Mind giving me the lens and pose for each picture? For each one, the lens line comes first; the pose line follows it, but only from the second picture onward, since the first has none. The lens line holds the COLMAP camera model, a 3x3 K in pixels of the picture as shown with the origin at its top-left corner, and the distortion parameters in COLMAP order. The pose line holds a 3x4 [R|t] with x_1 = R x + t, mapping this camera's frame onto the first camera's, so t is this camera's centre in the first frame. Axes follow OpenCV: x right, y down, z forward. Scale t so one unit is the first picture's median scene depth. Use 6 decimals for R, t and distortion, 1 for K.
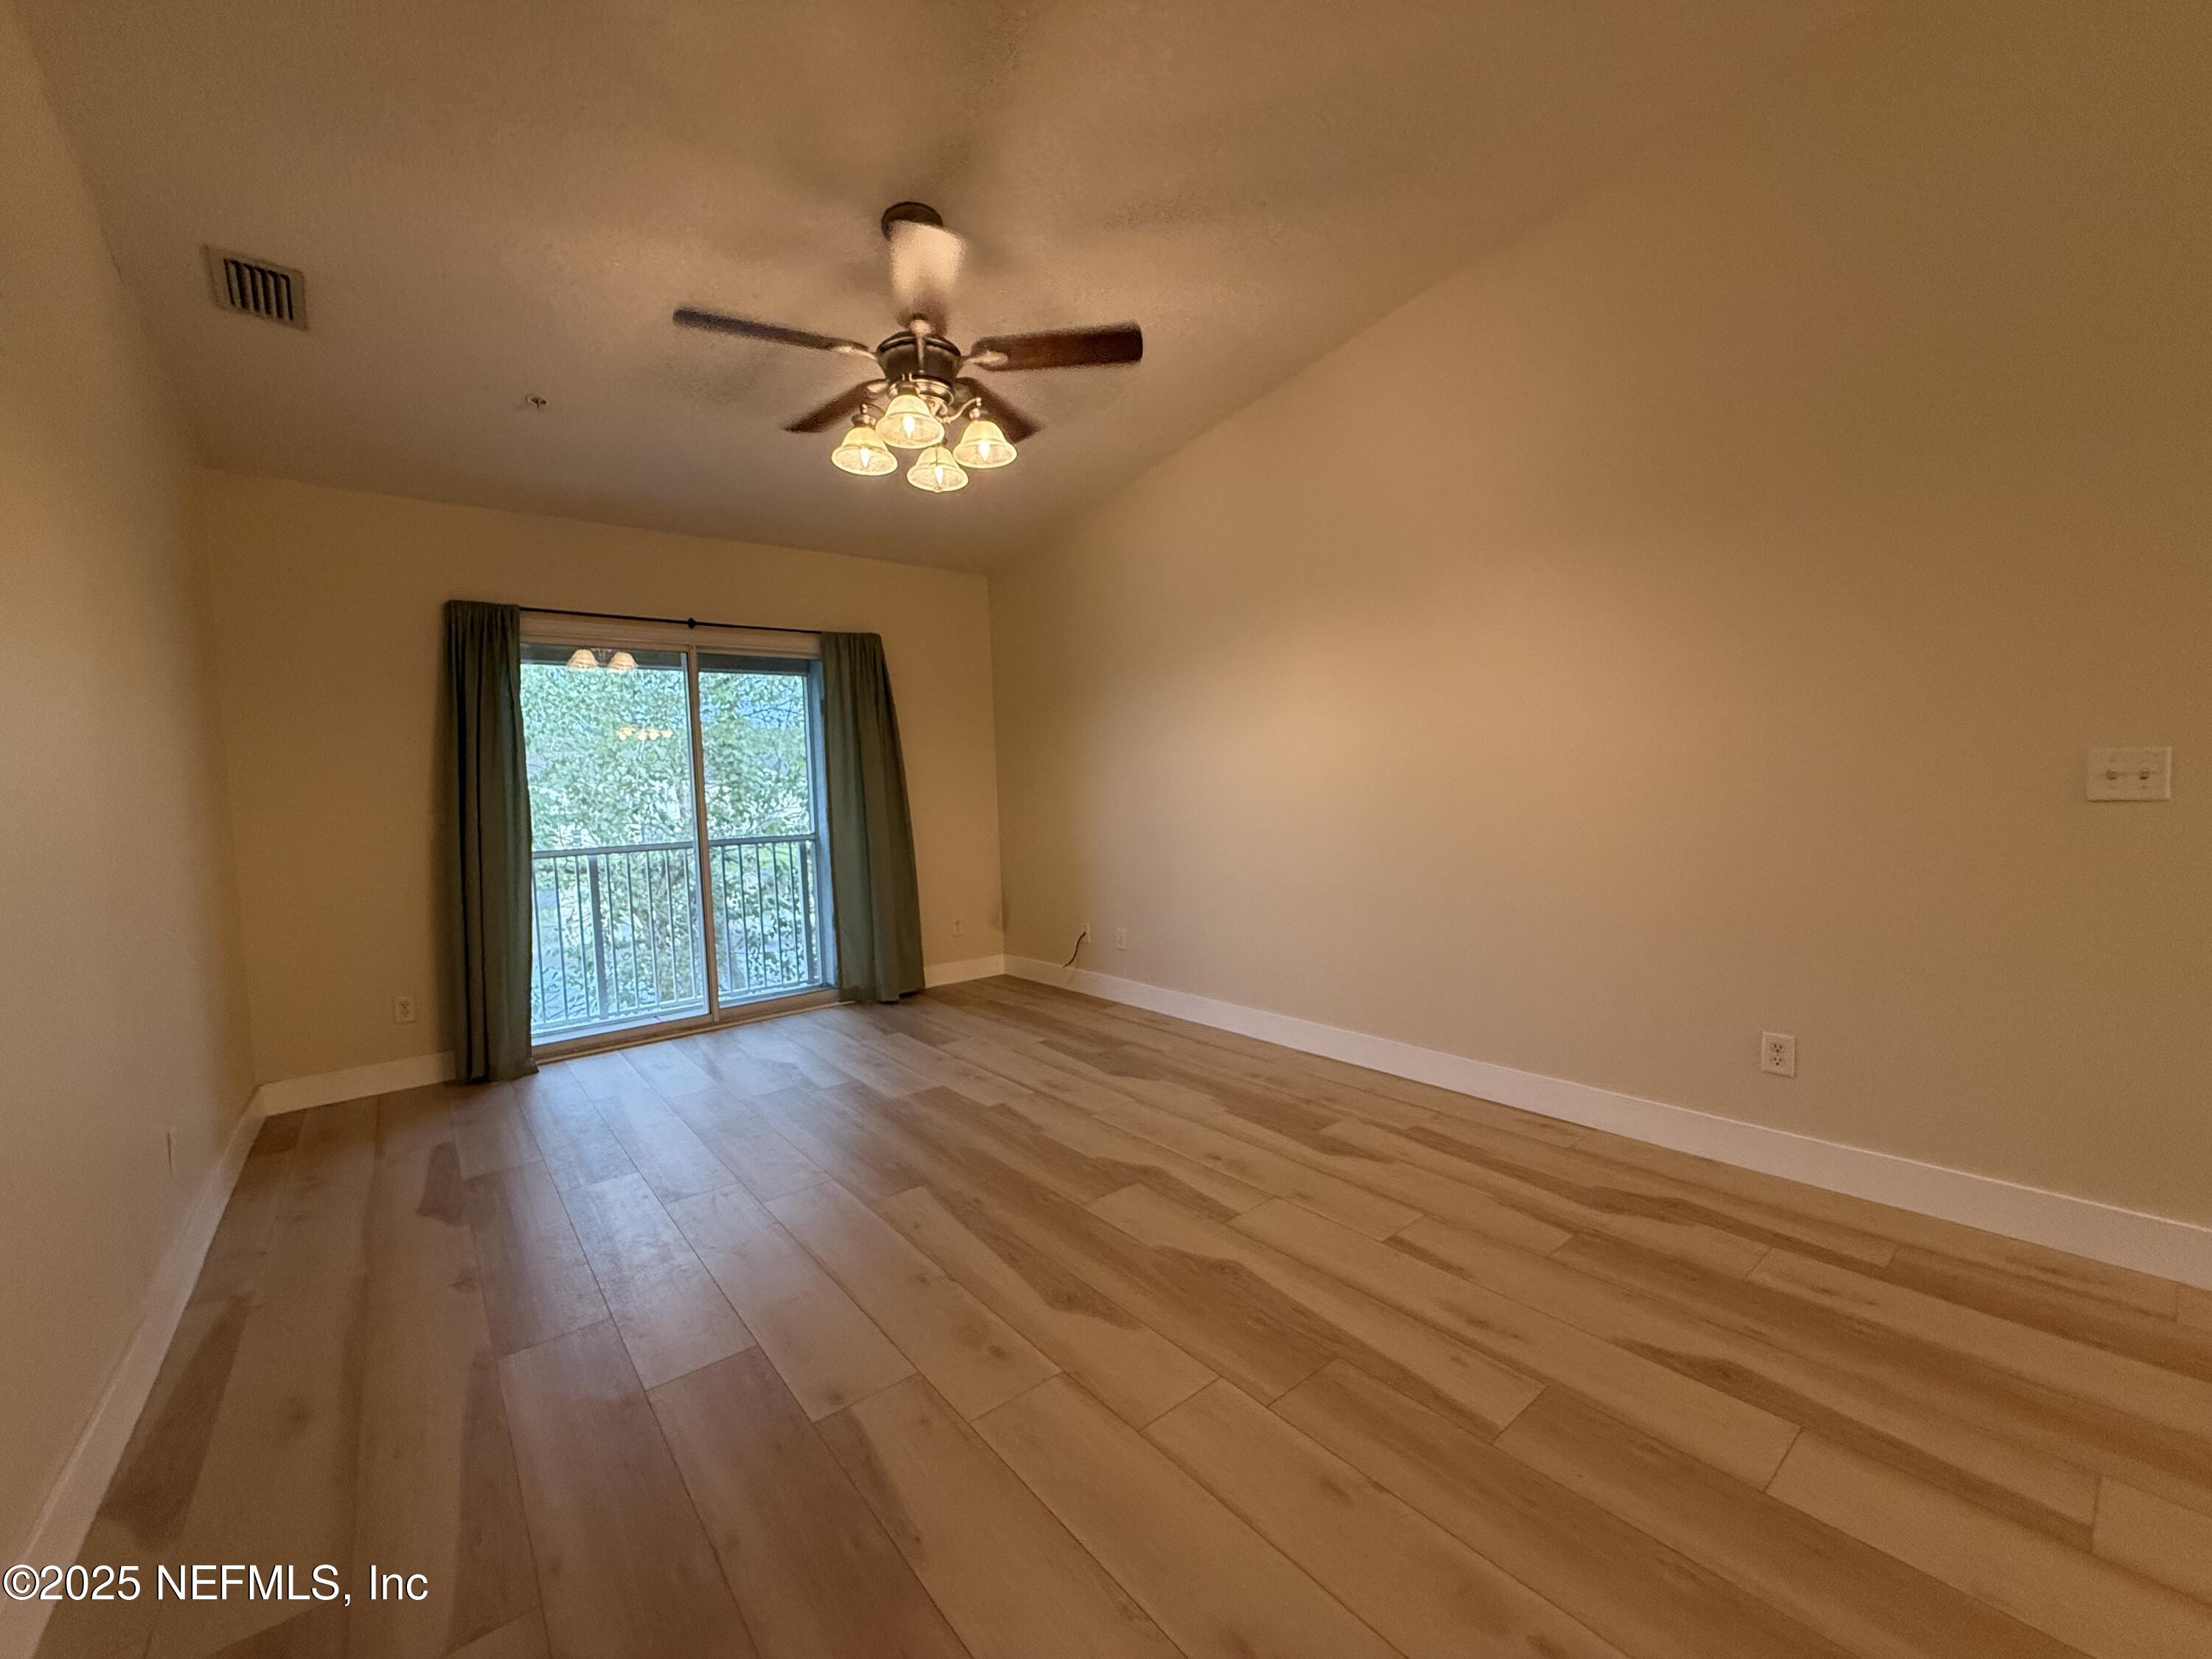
lens RADIAL K [[872.9, 0, 1091.7], [0, 872.9, 842.1], [0, 0, 1]] dist [-0.003852, 0.000111]
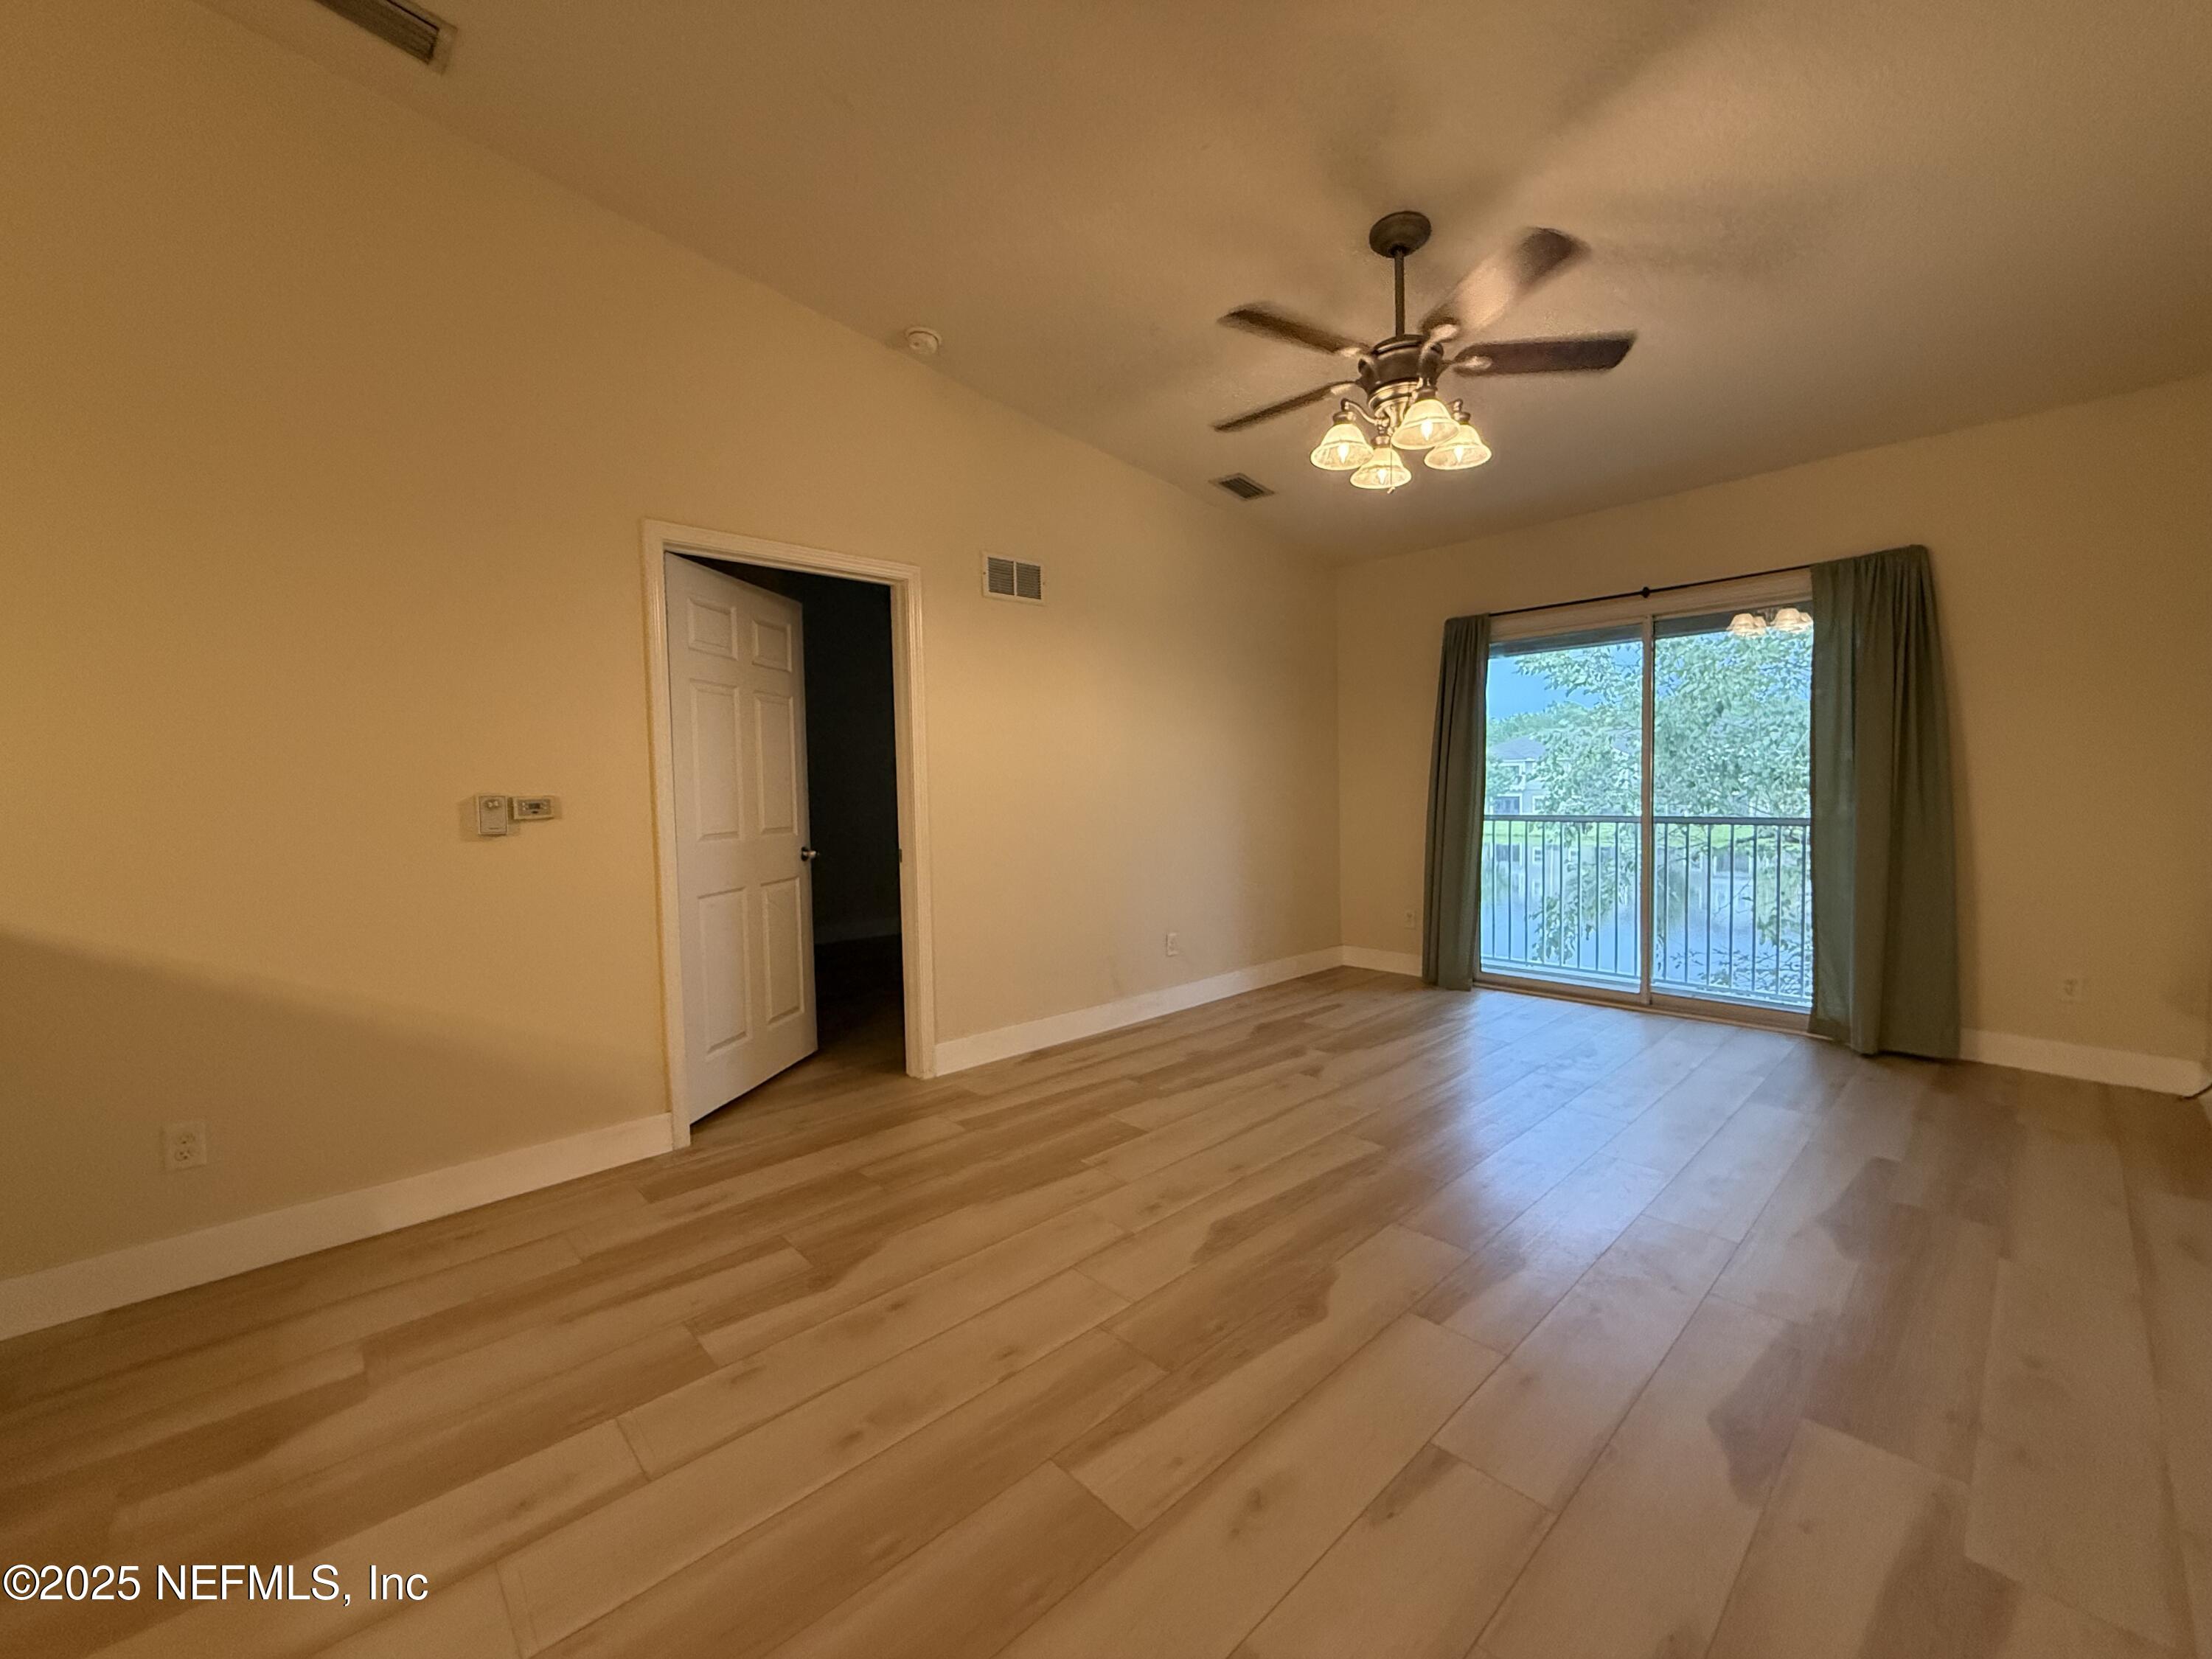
lens RADIAL K [[872.9, 0, 1102.0], [0, 872.9, 827.9], [0, 0, 1]] dist [-0.003852, 0.000111]
pose [[0.083803, 0.087438, -0.992639, 0.519263], [-0.048003, 0.995341, 0.083623, -0.044819], [0.995325, 0.040641, 0.087609, 0.349782]]
